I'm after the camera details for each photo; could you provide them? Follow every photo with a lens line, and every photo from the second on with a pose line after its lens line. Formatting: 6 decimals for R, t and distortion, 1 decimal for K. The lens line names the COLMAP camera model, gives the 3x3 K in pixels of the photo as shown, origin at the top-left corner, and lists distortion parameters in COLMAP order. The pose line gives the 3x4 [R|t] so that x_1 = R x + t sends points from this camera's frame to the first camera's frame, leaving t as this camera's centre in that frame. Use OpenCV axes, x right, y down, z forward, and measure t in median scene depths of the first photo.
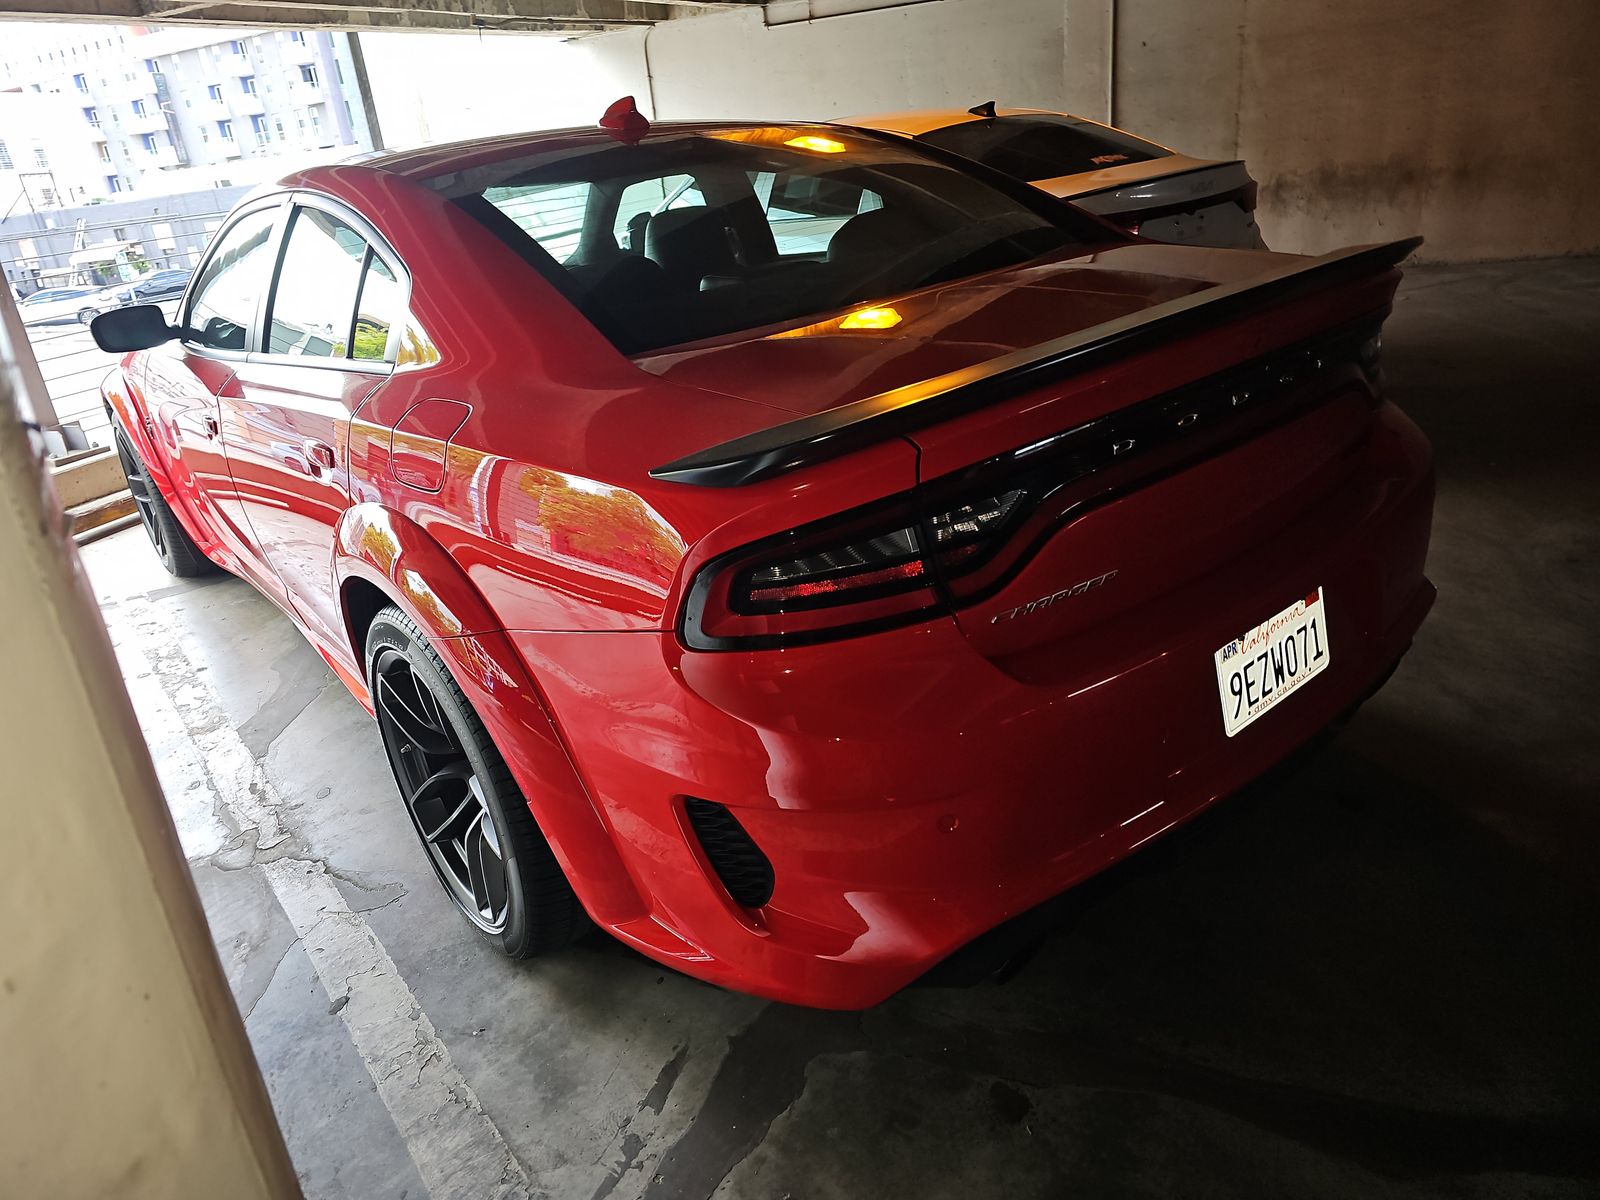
lens RADIAL K [[1041.6, 0, 783.5], [0, 1041.6, 592.8], [0, 0, 1]] dist [0.016991, -0.010412]
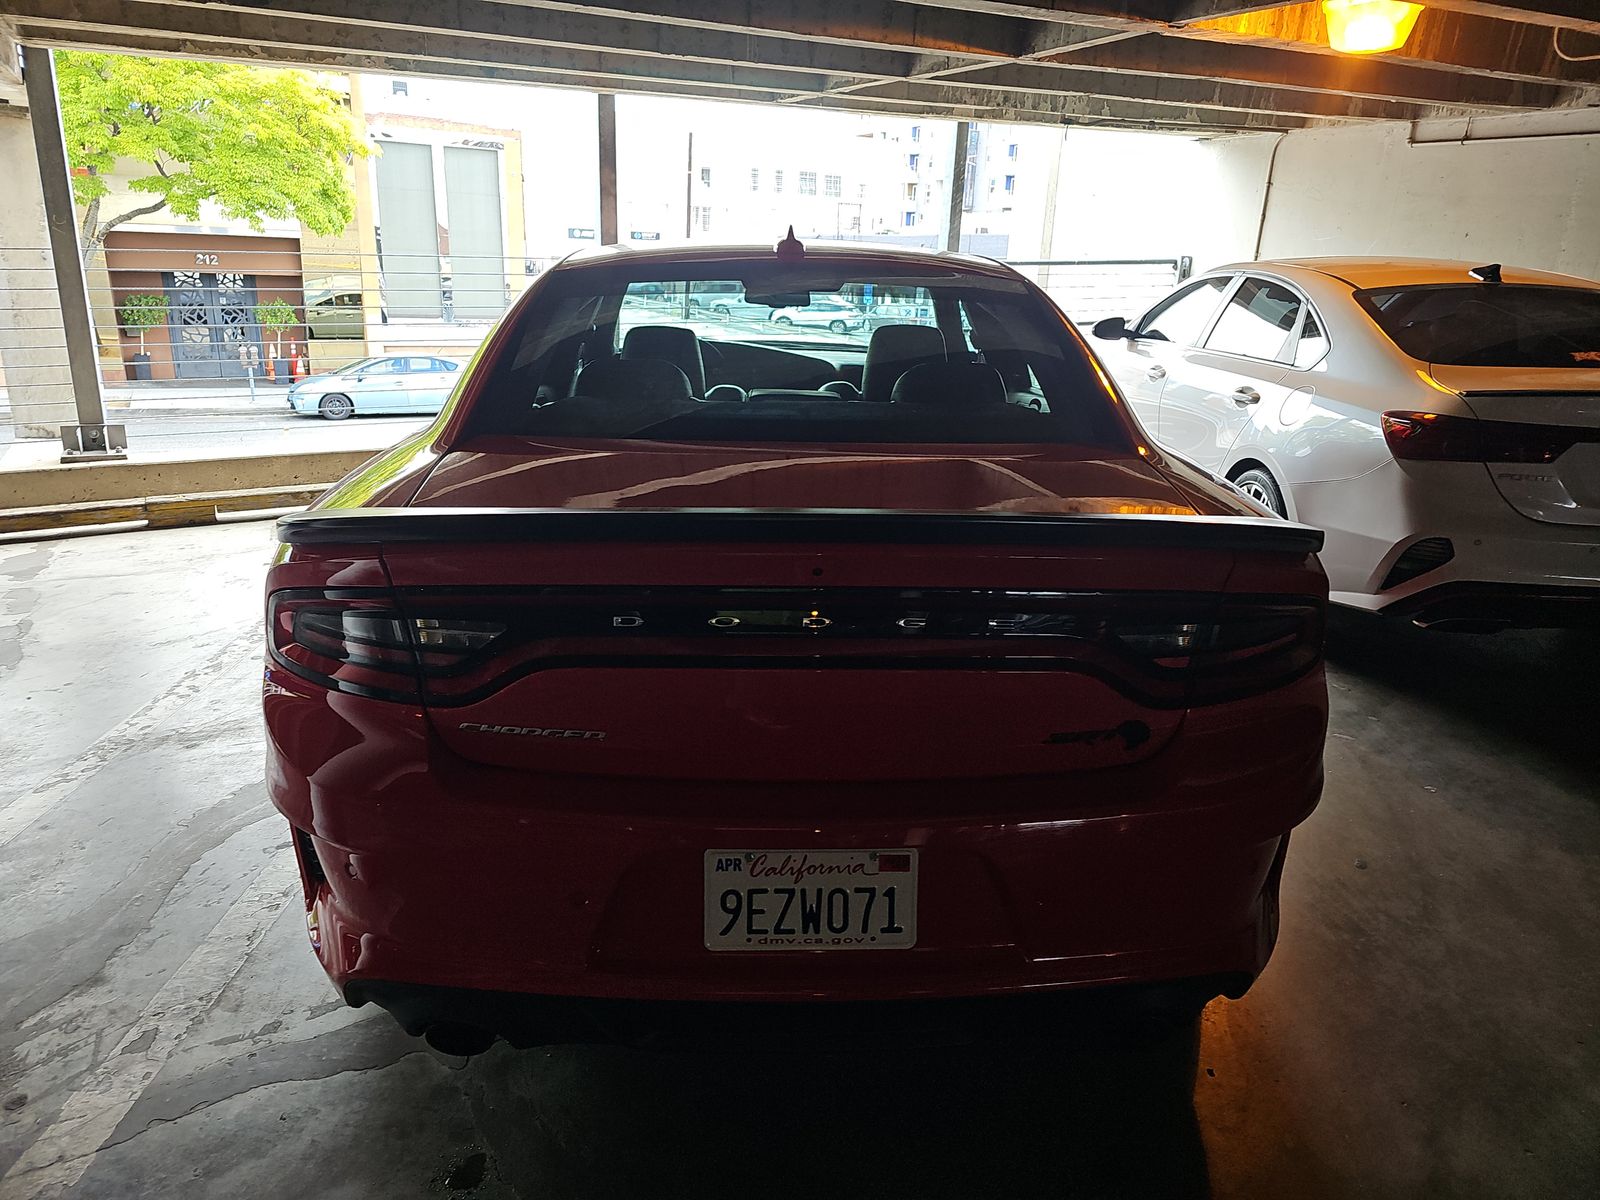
lens RADIAL K [[1041.6, 0, 797.7], [0, 1041.6, 591.3], [0, 0, 1]] dist [0.016991, -0.010412]
pose [[0.796835, 0.304301, -0.521972, 0.362418], [-0.334564, 0.941599, 0.038197, -0.096661], [0.503112, 0.144196, 0.852107, 0.068871]]
